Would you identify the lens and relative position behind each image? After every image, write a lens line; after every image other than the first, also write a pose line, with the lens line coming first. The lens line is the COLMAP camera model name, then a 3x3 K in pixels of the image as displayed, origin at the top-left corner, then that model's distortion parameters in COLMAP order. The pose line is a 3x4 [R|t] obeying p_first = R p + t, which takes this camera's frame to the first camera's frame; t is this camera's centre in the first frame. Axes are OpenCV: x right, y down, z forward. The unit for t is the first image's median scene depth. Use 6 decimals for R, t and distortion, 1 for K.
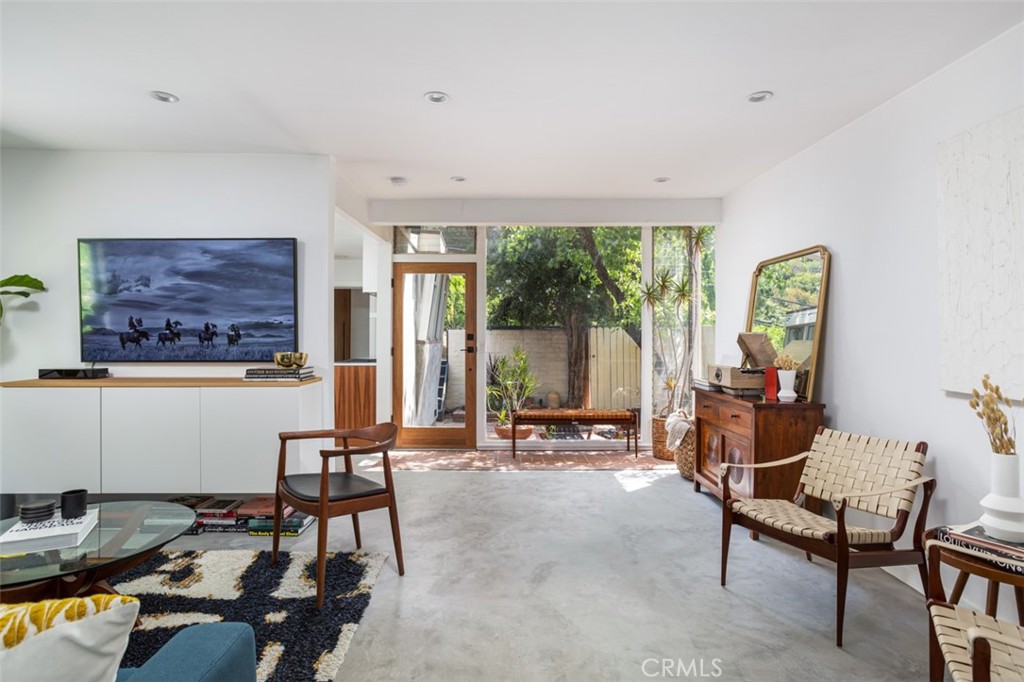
lens RADIAL K [[524.6, 0, 508.6], [0, 524.6, 335.9], [0, 0, 1]] dist [-0.033804, 0.019601]
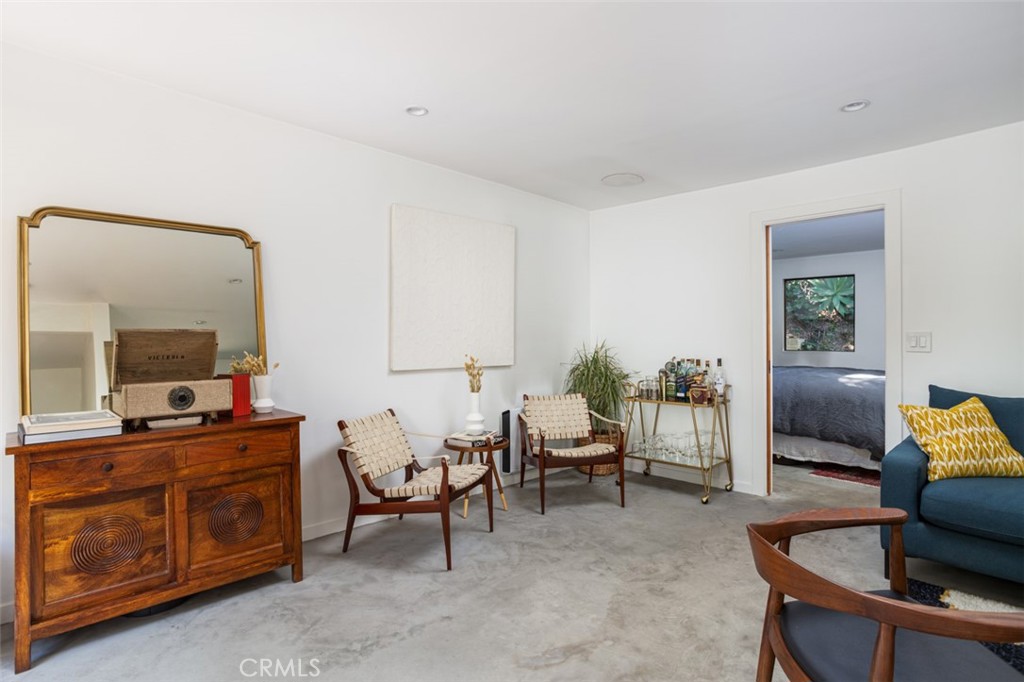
lens RADIAL K [[524.6, 0, 512.9], [0, 524.6, 338.1], [0, 0, 1]] dist [-0.033804, 0.019601]
pose [[-0.679601, -0.004648, 0.733567, -0.497169], [0.003483, 0.999948, 0.009563, -0.005647], [-0.733573, 0.009054, -0.679550, 1.765073]]
